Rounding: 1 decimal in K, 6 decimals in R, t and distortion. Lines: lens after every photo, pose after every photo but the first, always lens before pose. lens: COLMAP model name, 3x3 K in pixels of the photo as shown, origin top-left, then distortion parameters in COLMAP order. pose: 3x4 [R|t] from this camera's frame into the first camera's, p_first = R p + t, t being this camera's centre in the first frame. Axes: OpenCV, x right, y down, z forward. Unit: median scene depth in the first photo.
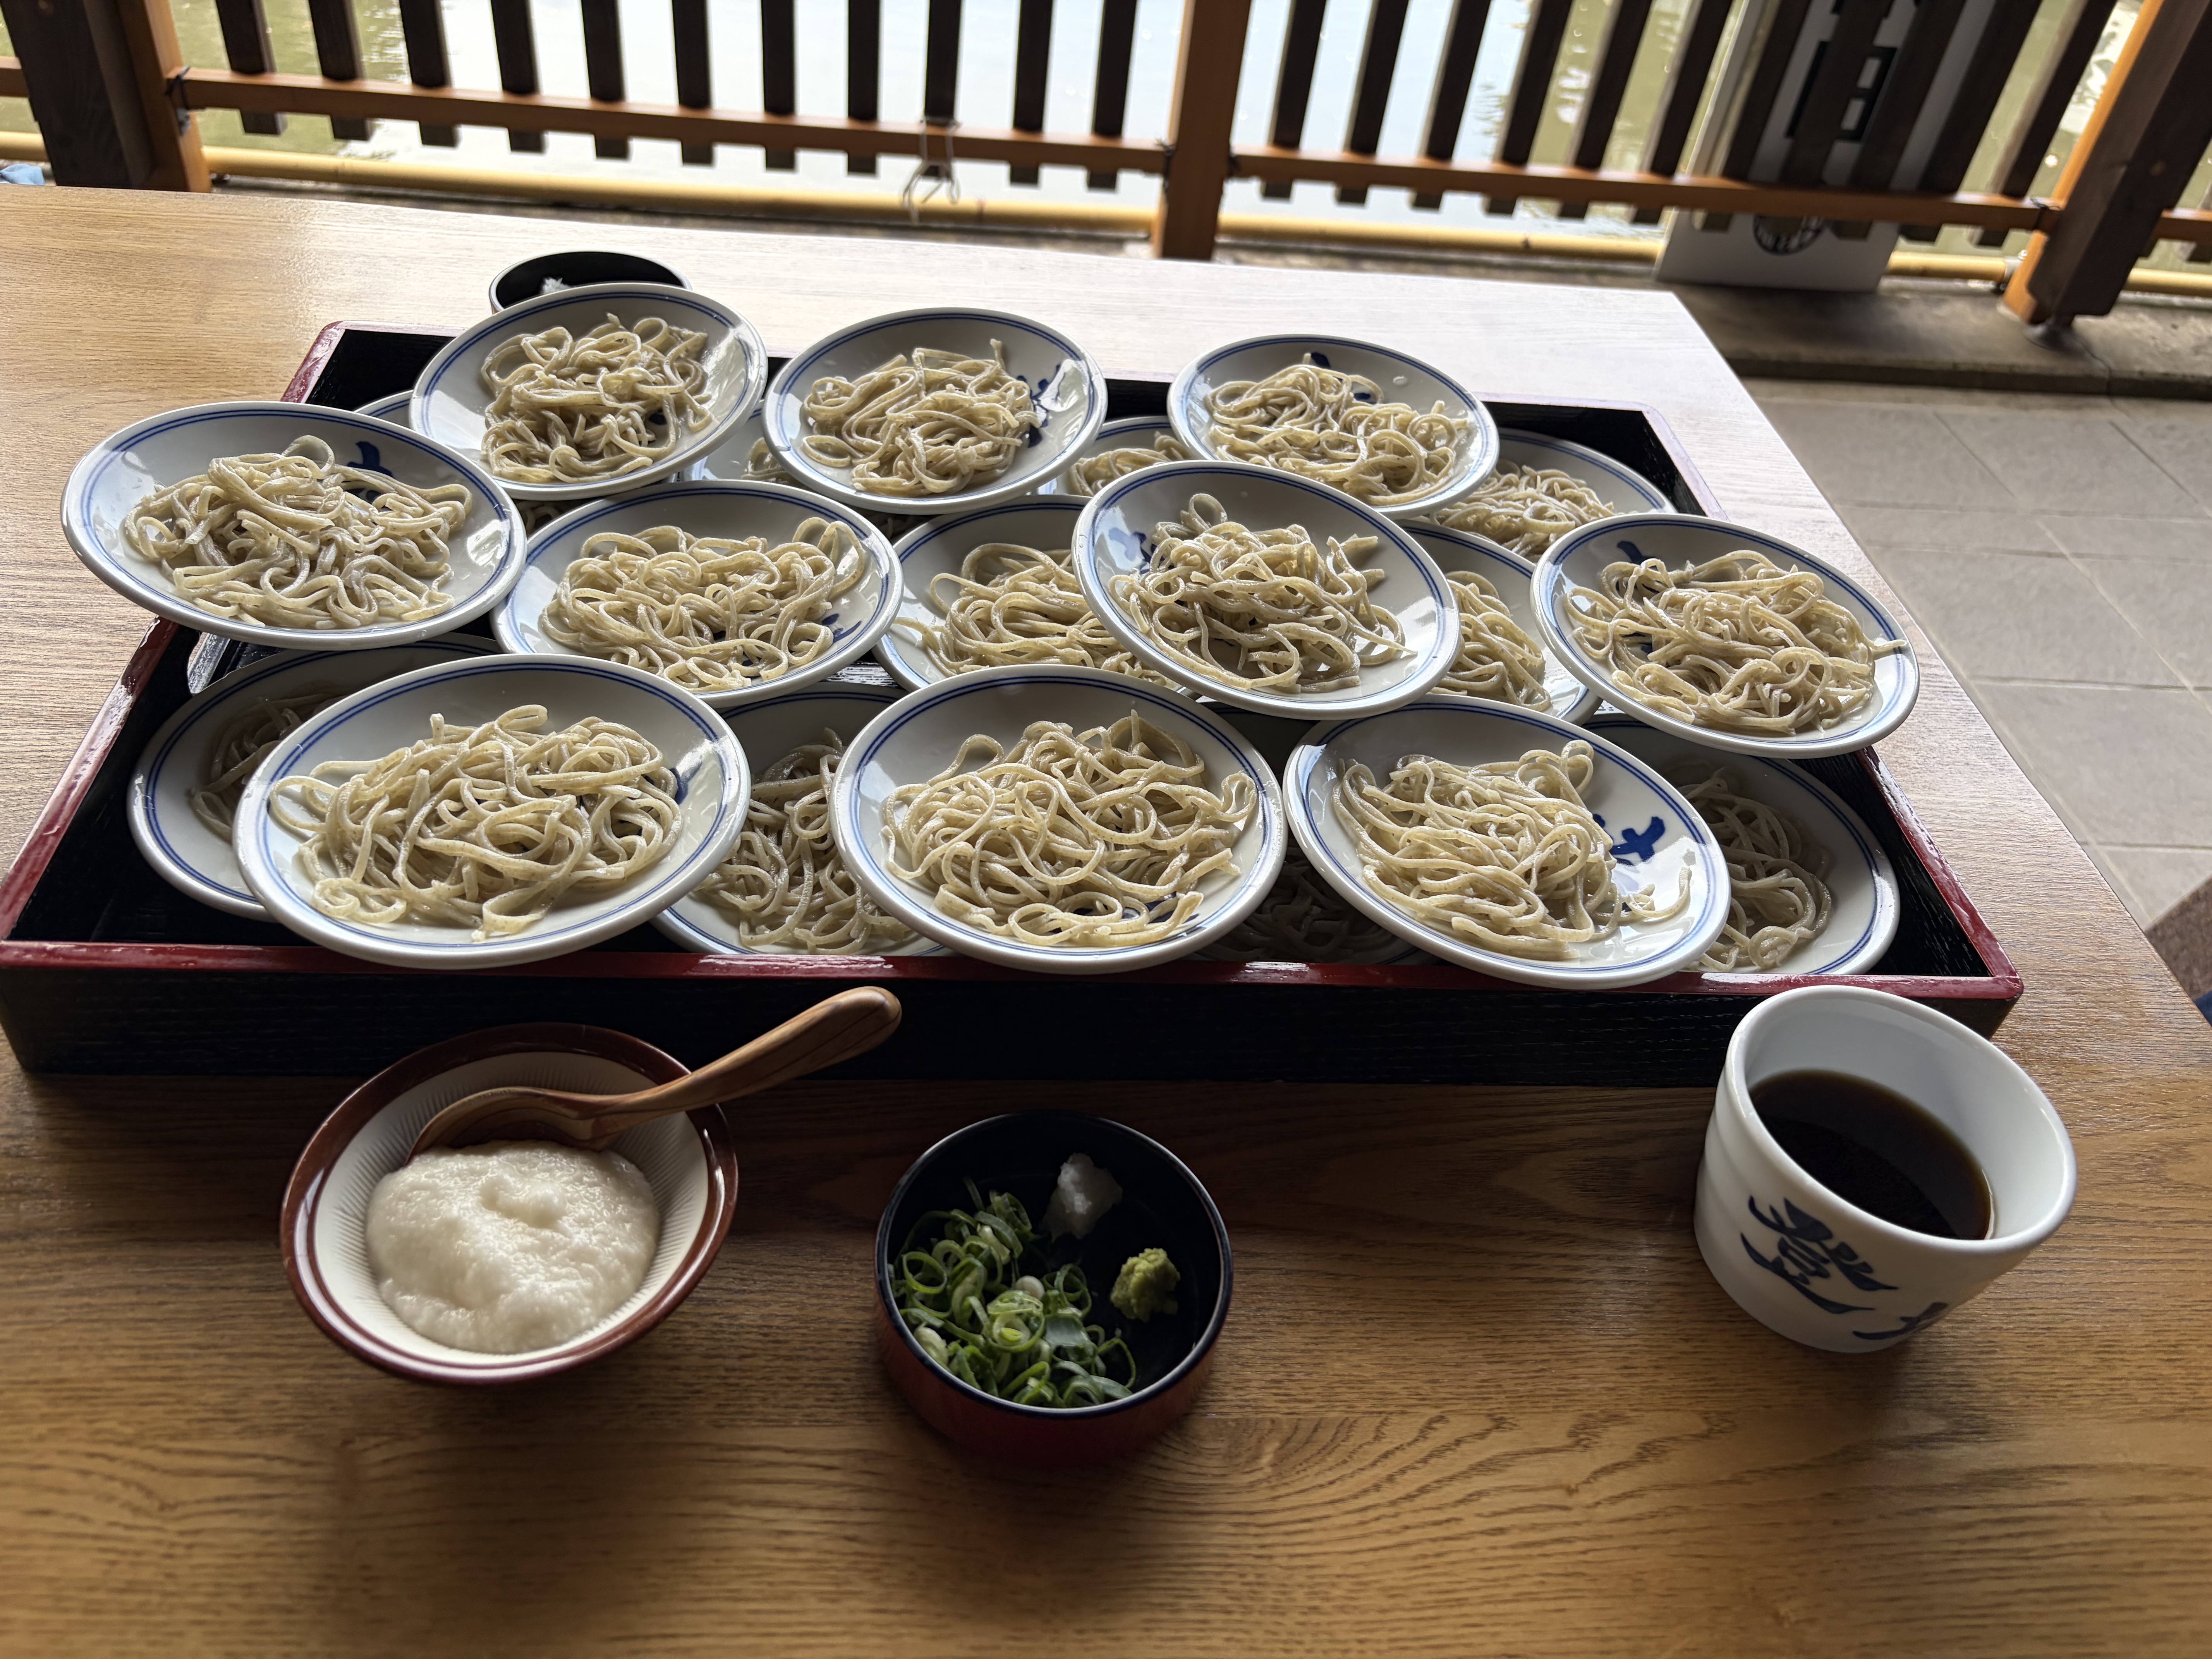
lens RADIAL K [[1709.2, 0, 1088.8], [0, 1709.2, 815.4], [0, 0, 1]] dist [0.024134, -0.042279]
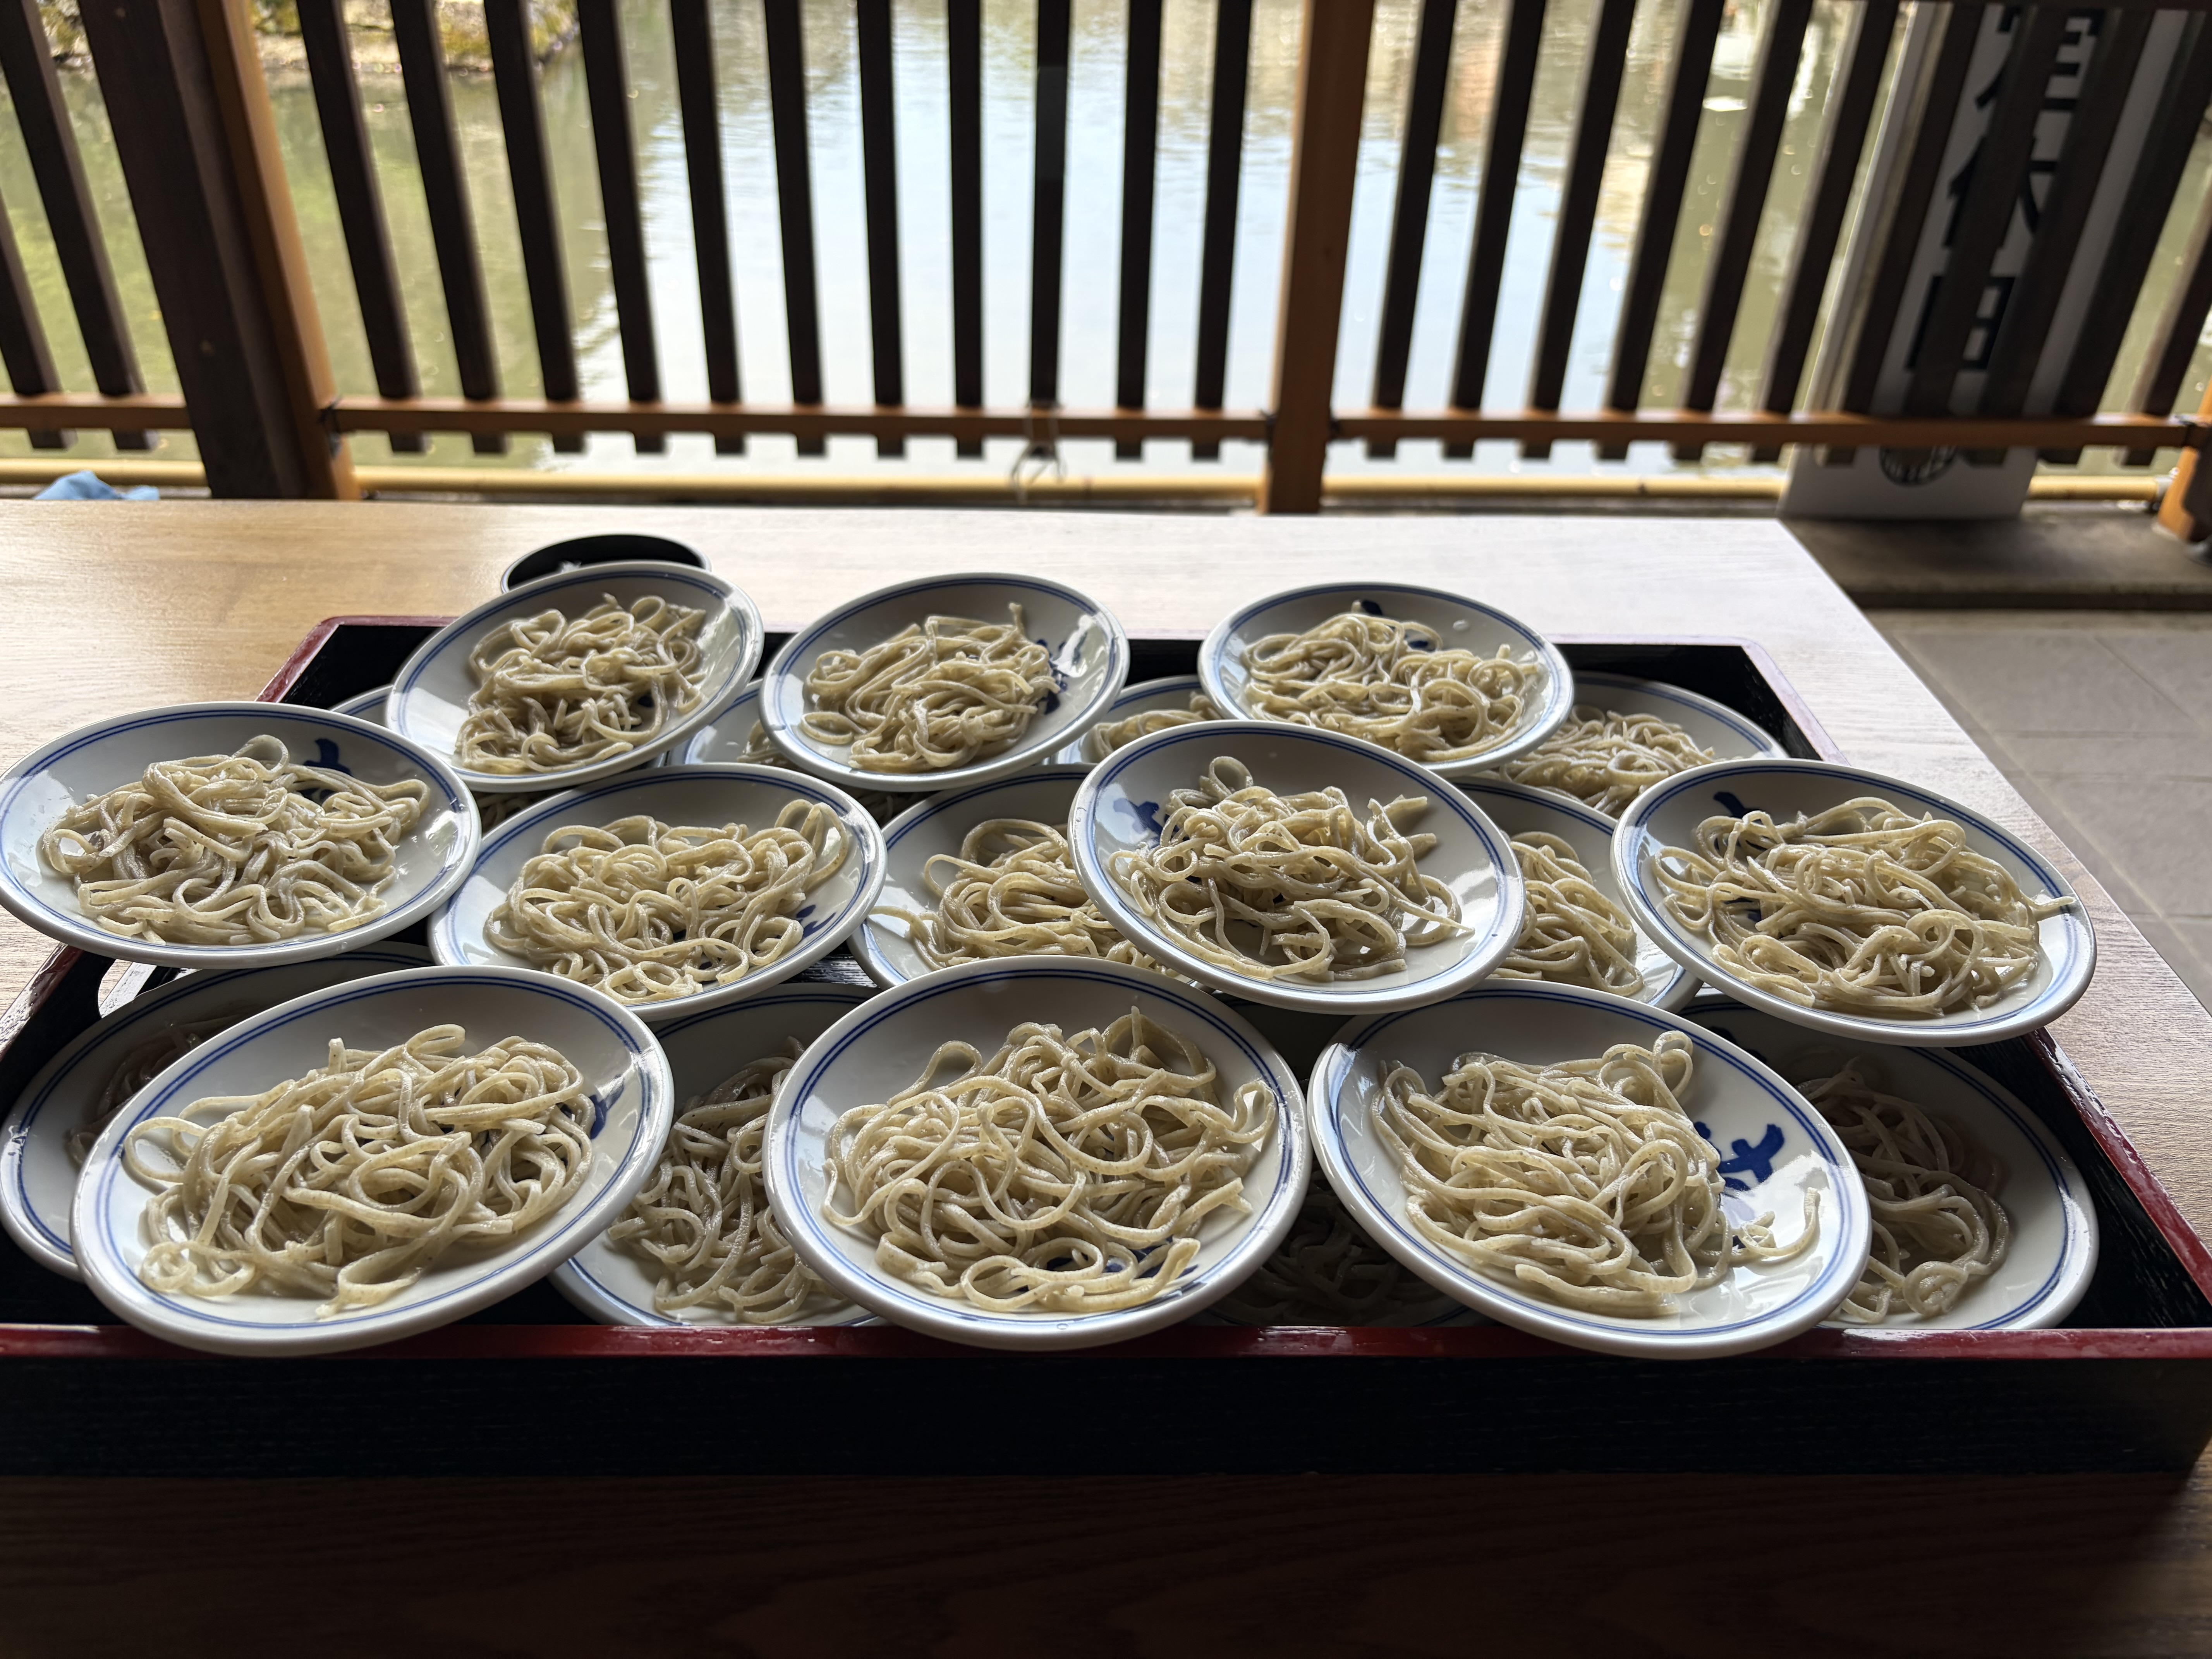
lens RADIAL K [[1709.2, 0, 1065.6], [0, 1709.2, 831.2], [0, 0, 1]] dist [0.024134, -0.042279]
pose [[0.994804, -0.035254, -0.095513, 0.070798], [0.021384, 0.989561, -0.142522, -0.026263], [0.099540, 0.139739, 0.985173, 0.126058]]
